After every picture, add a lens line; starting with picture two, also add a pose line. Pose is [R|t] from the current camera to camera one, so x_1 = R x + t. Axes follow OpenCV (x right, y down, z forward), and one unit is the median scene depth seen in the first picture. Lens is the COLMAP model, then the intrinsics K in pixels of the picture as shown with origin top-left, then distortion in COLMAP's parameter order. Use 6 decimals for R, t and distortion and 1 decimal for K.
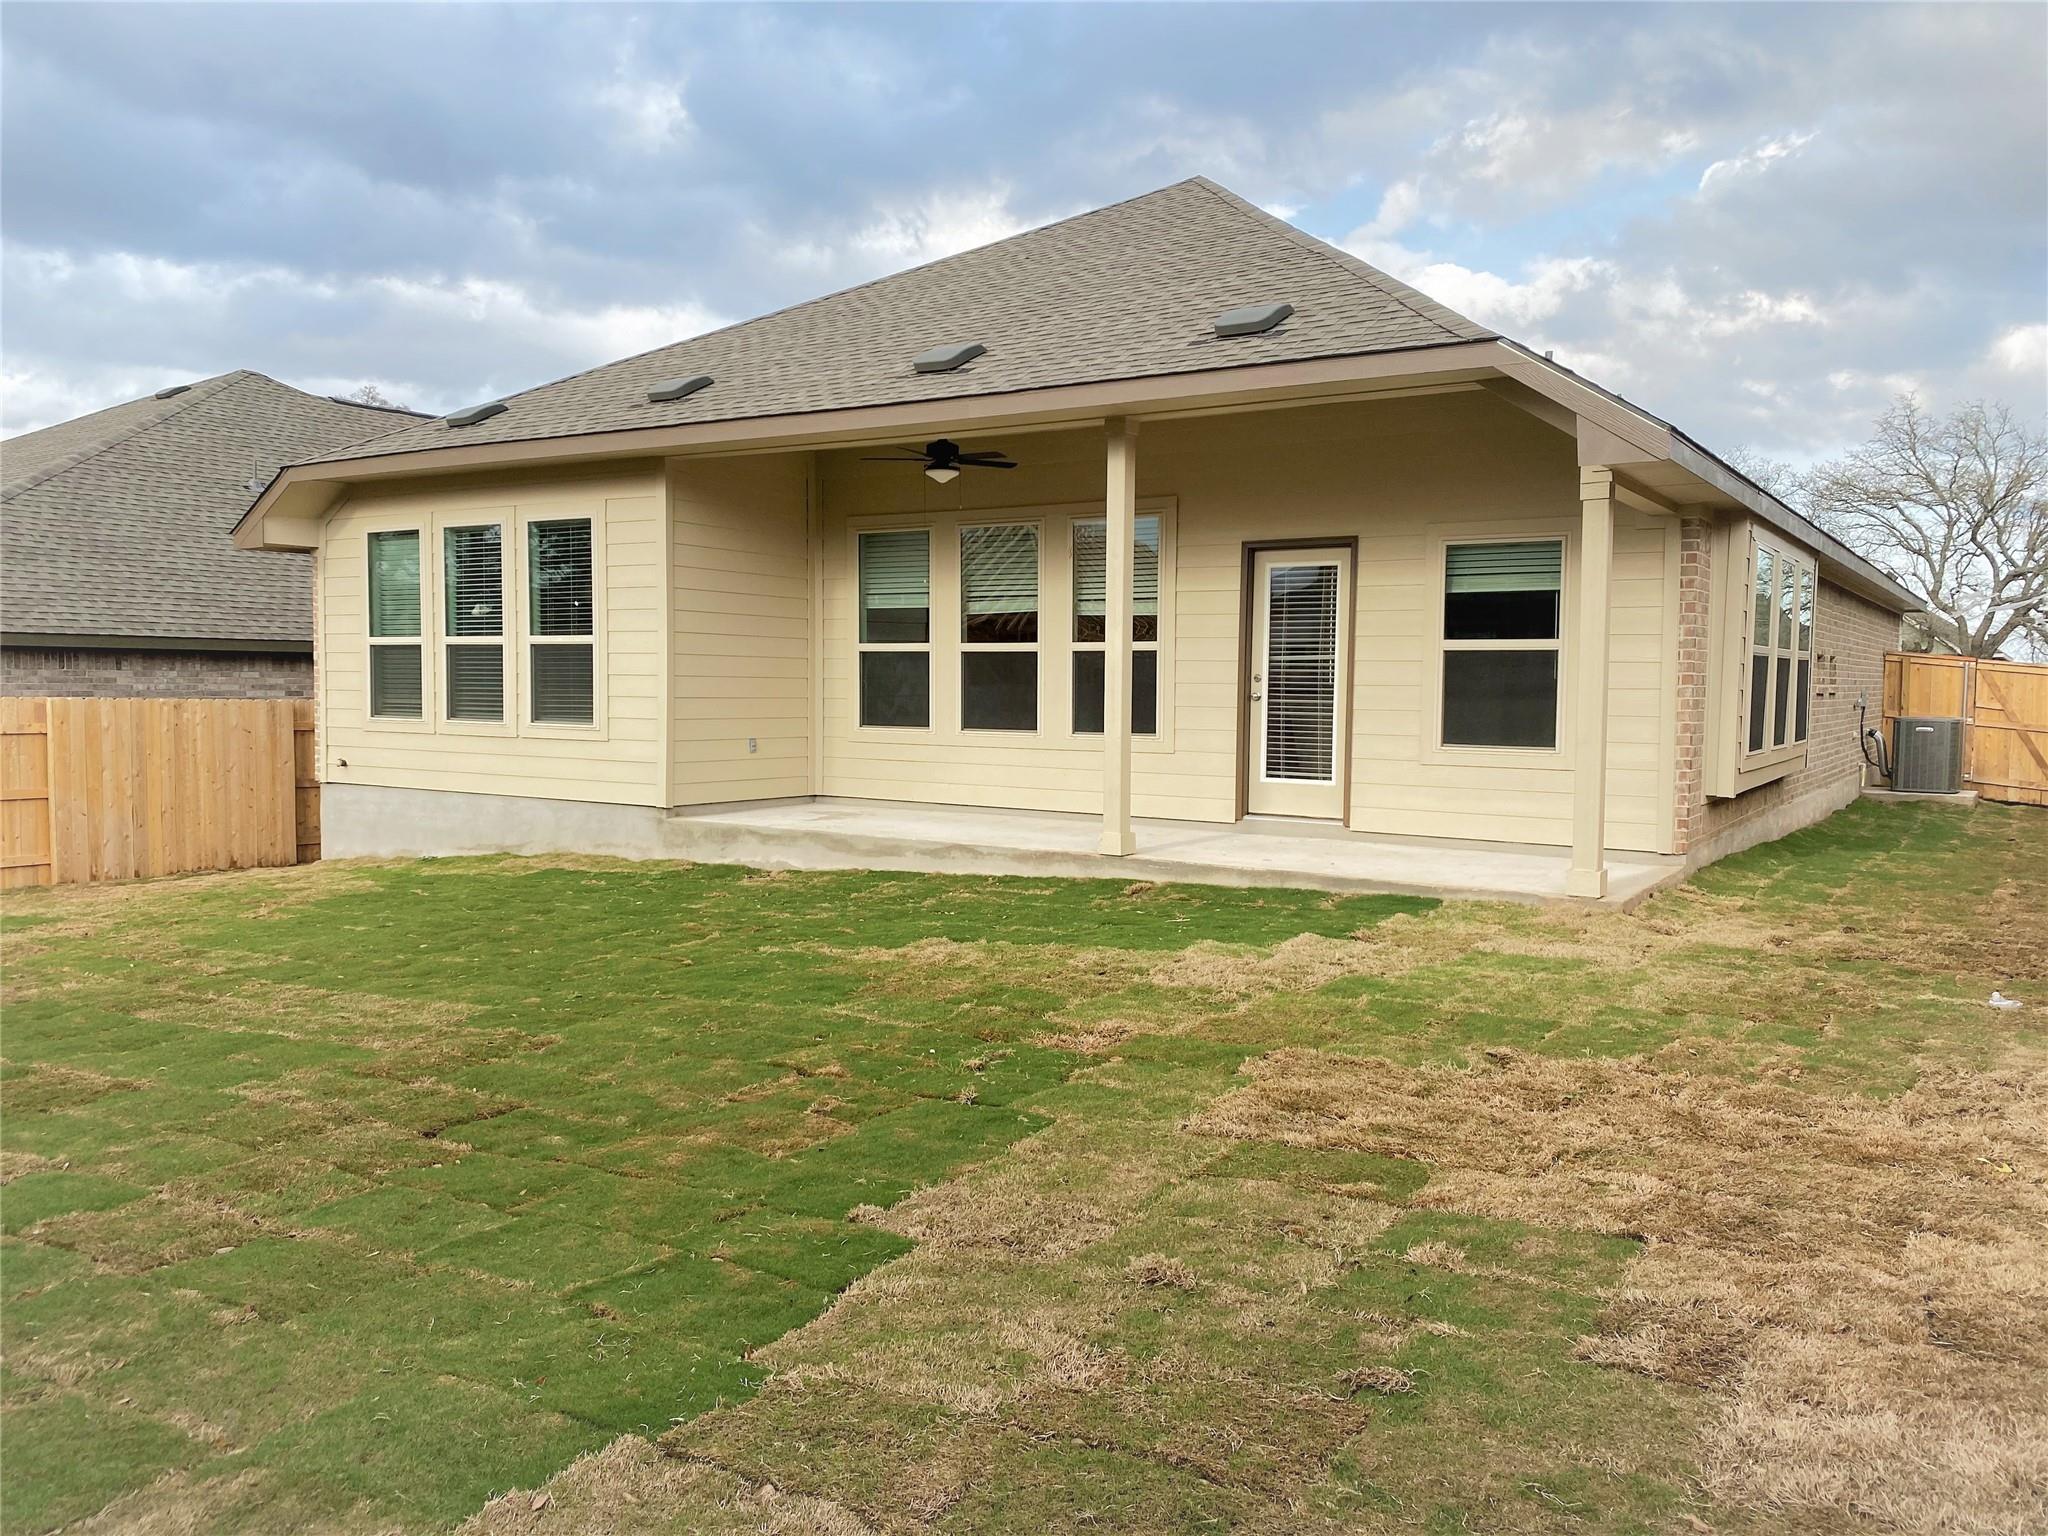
lens RADIAL K [[1555.8, 0, 1020.1], [0, 1555.8, 772.6], [0, 0, 1]] dist [0.032752, -0.026592]
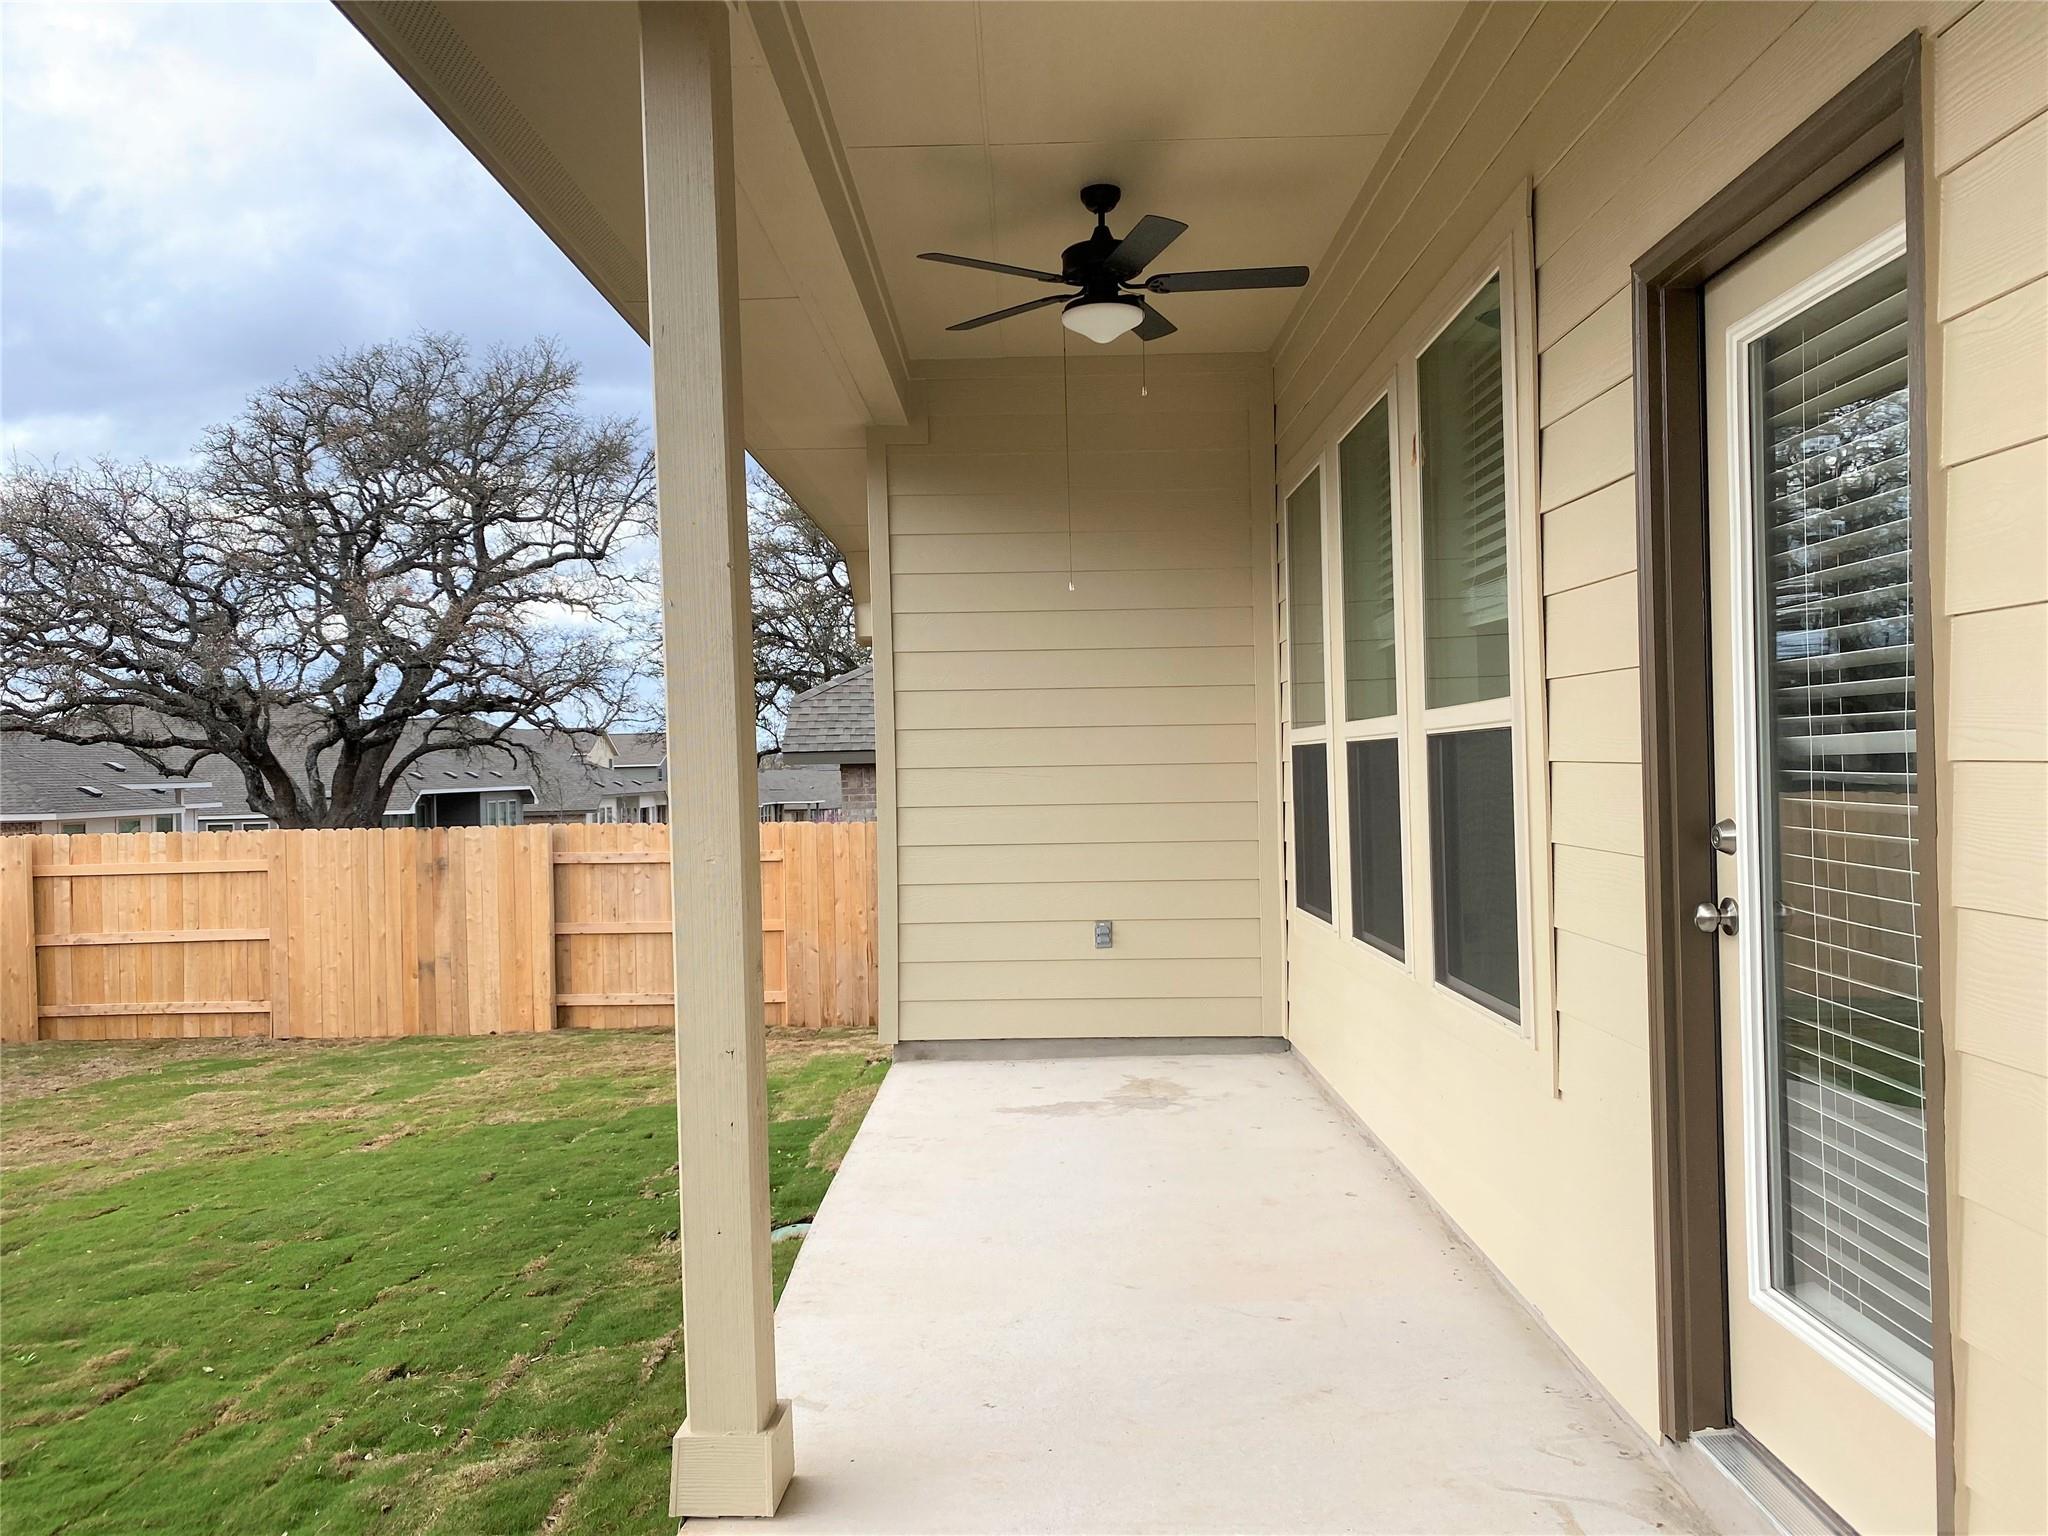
lens RADIAL K [[1555.8, 0, 1014.1], [0, 1555.8, 766.1], [0, 0, 1]] dist [0.032752, -0.026592]
pose [[0.530864, -0.026199, -0.847052, 0.282032], [-0.008208, 0.999316, -0.036052, -0.060446], [0.847417, 0.026092, 0.530286, 0.771200]]
